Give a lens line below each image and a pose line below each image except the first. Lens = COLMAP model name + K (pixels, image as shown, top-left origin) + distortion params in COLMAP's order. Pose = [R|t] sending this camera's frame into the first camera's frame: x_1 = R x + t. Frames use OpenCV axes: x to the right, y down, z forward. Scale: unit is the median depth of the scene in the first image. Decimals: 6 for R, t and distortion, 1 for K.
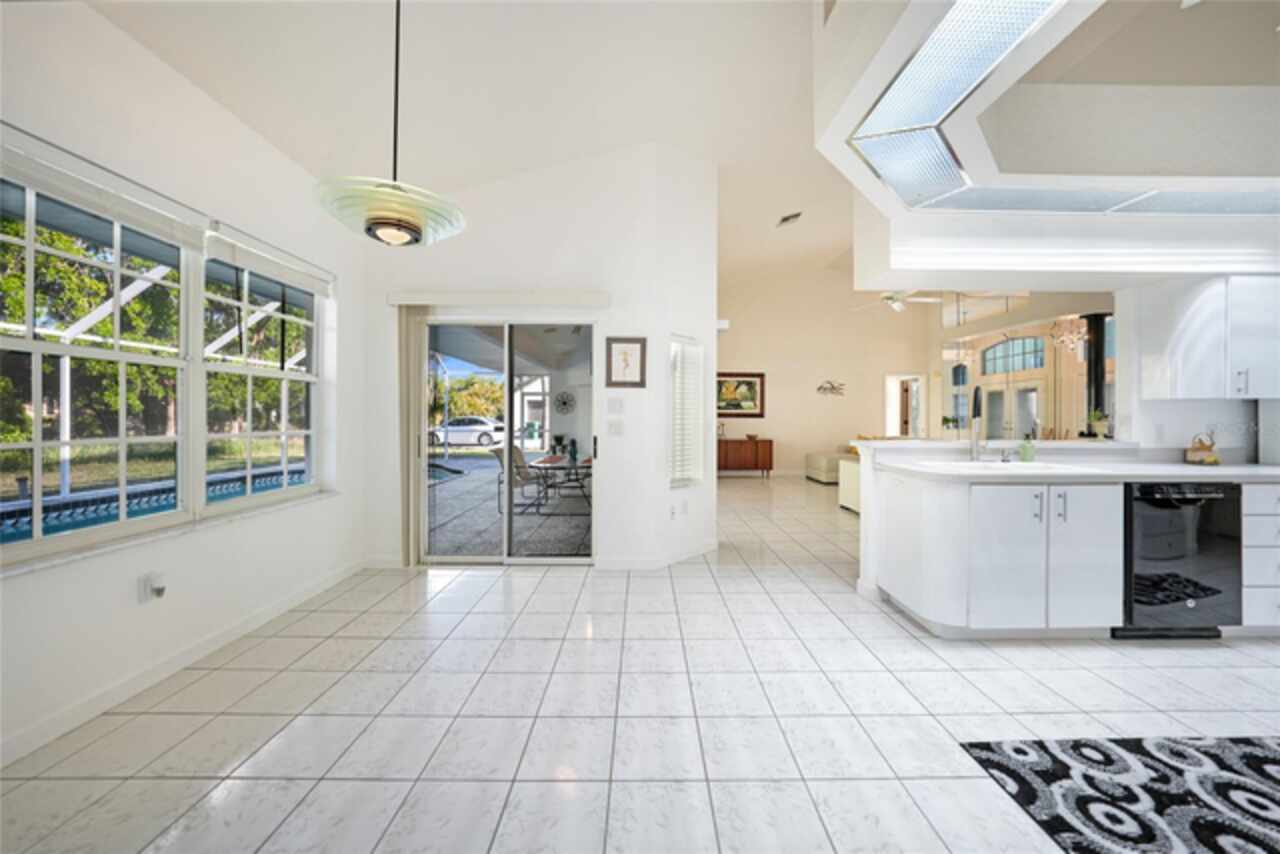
lens RADIAL K [[449.6, 0, 643.9], [0, 449.6, 421.4], [0, 0, 1]] dist [-0.001013, -0.000129]
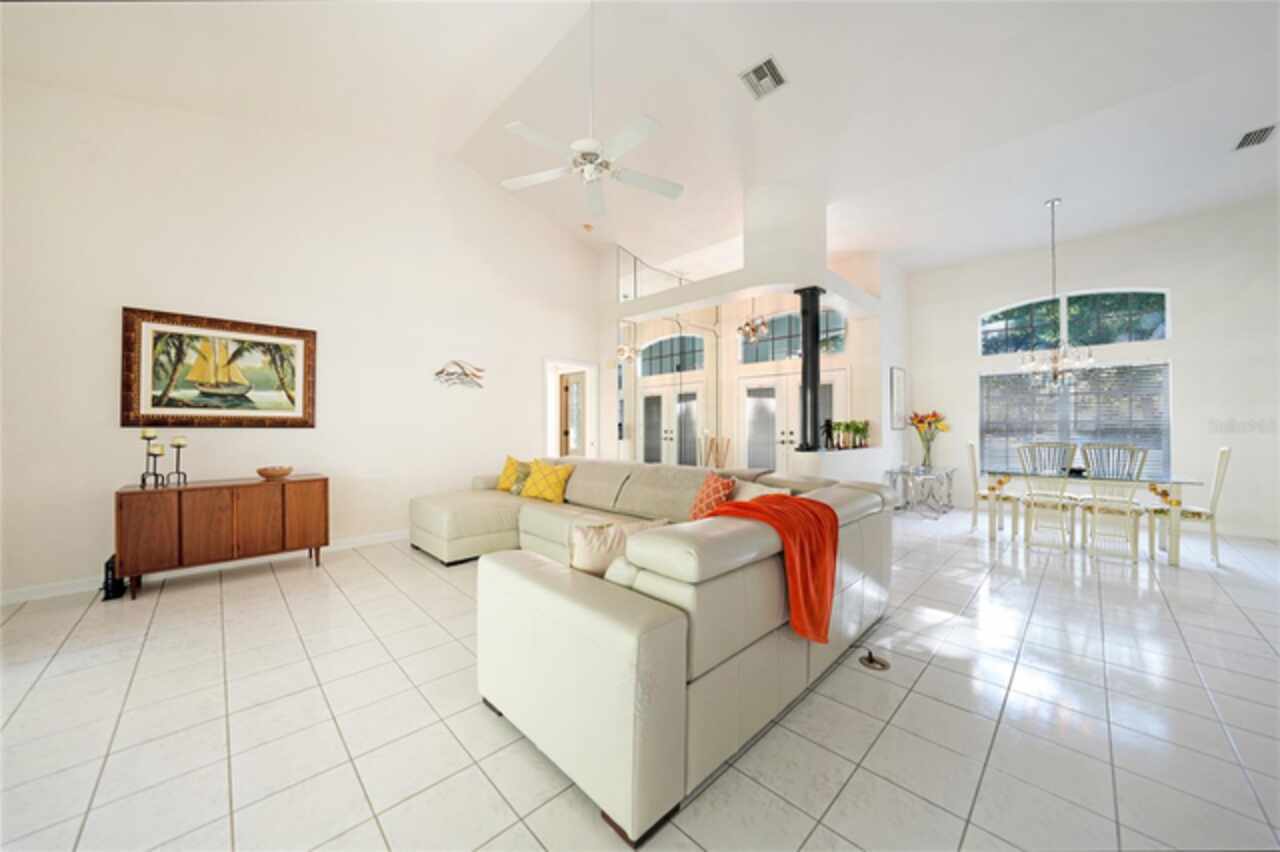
lens RADIAL K [[441.7, 0, 642.8], [0, 441.7, 423.4], [0, 0, 1]] dist [-0.018674, 0.000065]
pose [[0.721351, 0.002900, 0.692564, 0.200717], [0.003248, 0.999966, -0.007570, -0.008329], [-0.692562, 0.007710, 0.721317, 0.449092]]
